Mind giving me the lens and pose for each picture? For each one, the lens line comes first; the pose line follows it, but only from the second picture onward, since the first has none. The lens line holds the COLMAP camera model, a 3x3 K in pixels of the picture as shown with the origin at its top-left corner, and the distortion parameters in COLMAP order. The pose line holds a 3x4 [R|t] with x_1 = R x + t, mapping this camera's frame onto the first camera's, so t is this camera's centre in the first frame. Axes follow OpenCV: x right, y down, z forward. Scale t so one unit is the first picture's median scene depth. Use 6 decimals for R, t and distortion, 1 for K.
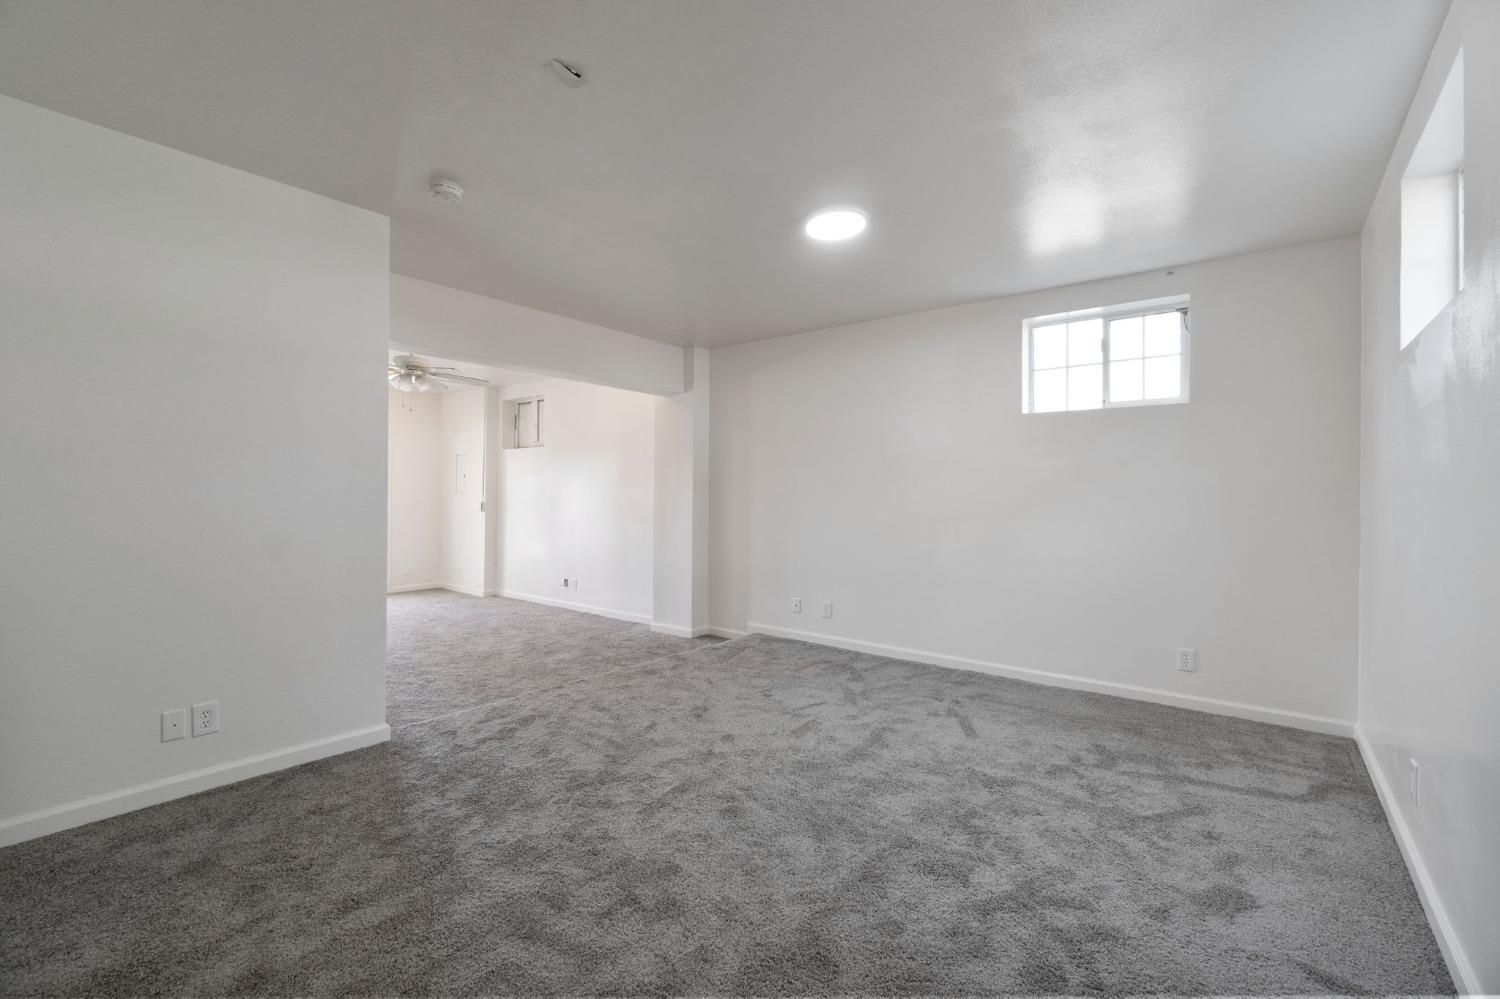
lens RADIAL K [[647.7, 0, 753.8], [0, 647.7, 494.3], [0, 0, 1]] dist [-0.003737, 0.001887]
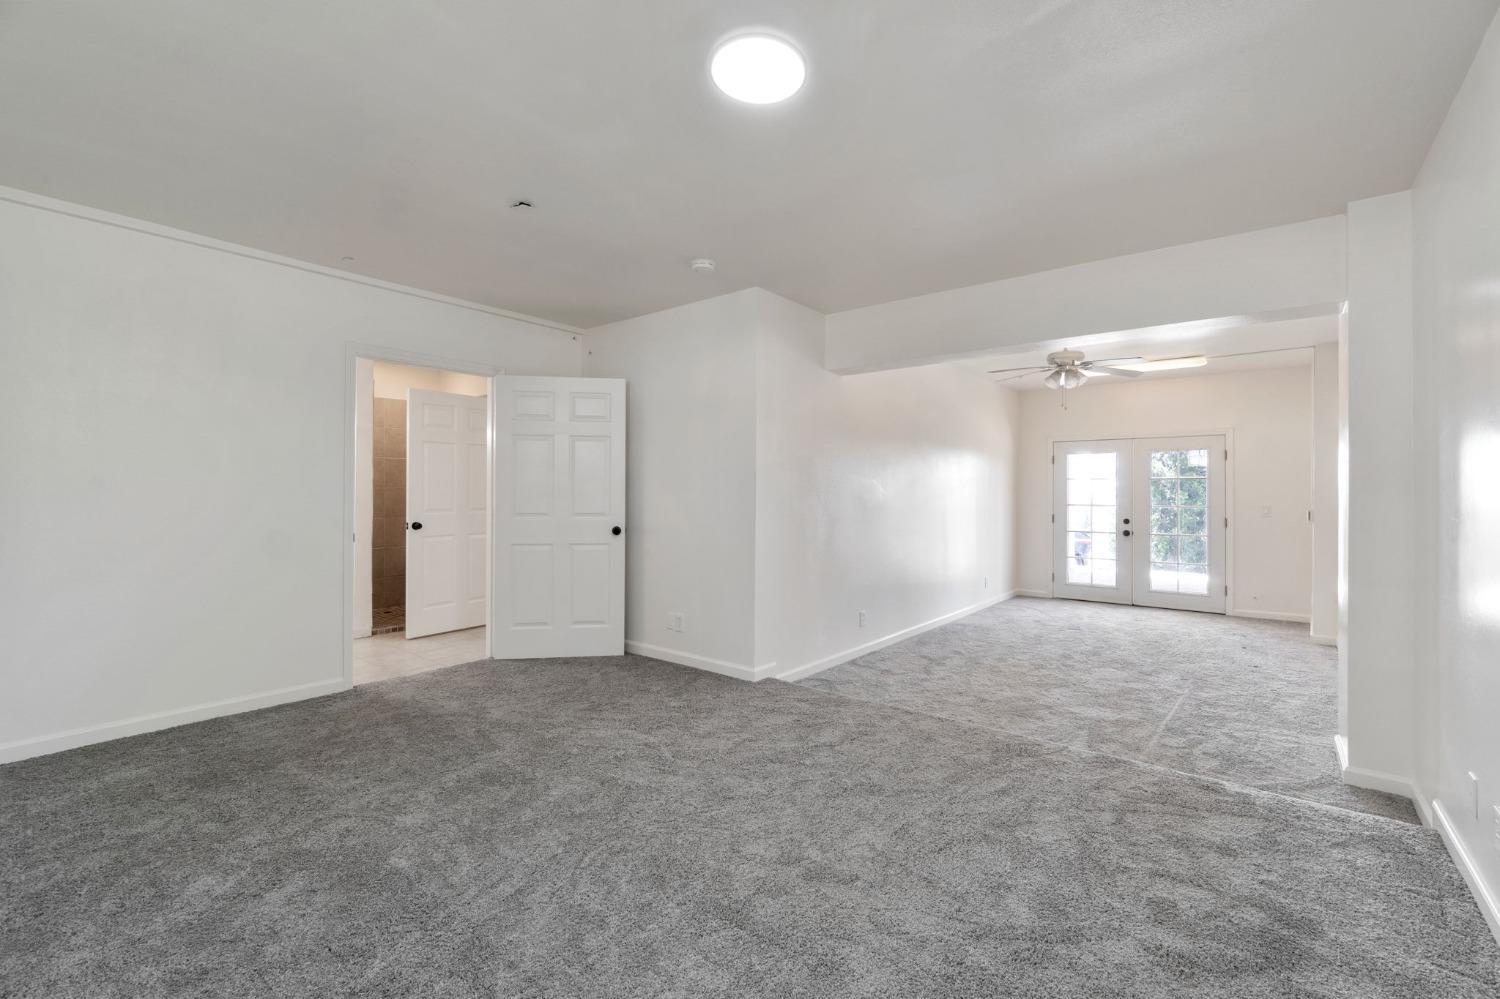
lens RADIAL K [[647.7, 0, 759.1], [0, 647.7, 497.4], [0, 0, 1]] dist [-0.003737, 0.001887]
pose [[-0.011116, 0.001688, -0.999937, 0.571852], [0.001178, 0.999998, 0.001675, -0.003106], [0.999938, -0.001159, -0.011118, 0.757665]]
